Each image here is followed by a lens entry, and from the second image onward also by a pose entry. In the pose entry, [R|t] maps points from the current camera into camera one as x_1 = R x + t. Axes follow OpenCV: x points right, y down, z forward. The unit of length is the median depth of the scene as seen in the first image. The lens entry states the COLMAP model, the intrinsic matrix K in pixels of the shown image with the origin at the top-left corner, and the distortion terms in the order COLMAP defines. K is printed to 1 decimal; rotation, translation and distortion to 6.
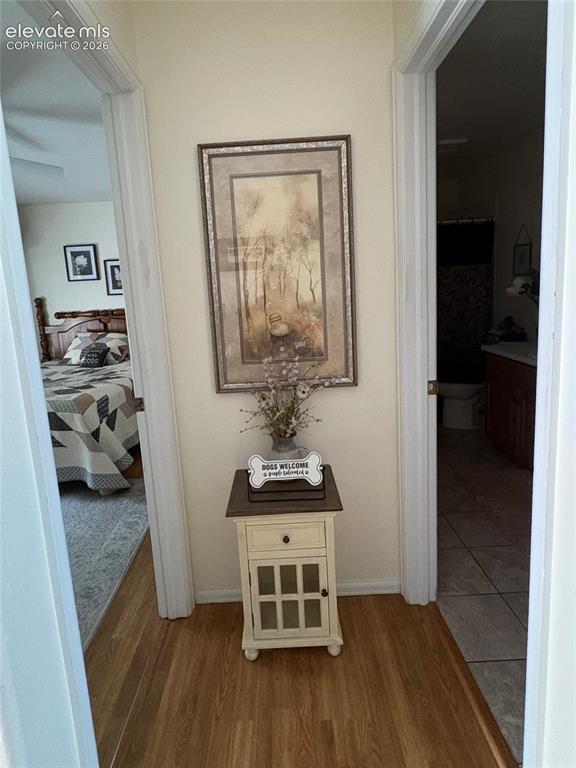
lens RADIAL K [[389.6, 0, 275.8], [0, 389.6, 348.5], [0, 0, 1]] dist [-0.024217, -0.000403]
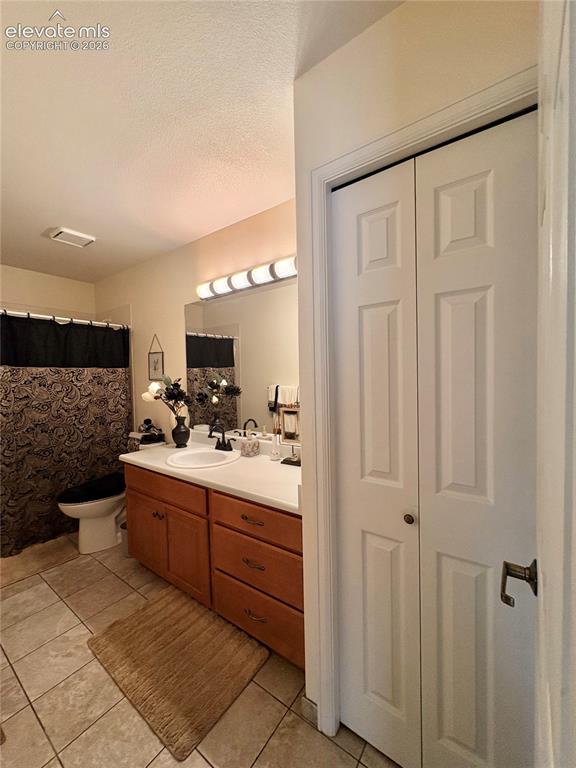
lens RADIAL K [[303.4, 0, 283.2], [0, 303.4, 386.7], [0, 0, 1]] dist [-0.002785, 0.000656]
pose [[0.578863, 0.024241, 0.815064, 0.140756], [0.108027, 0.988468, -0.106120, -0.041220], [-0.808237, 0.149478, 0.569569, 0.215342]]
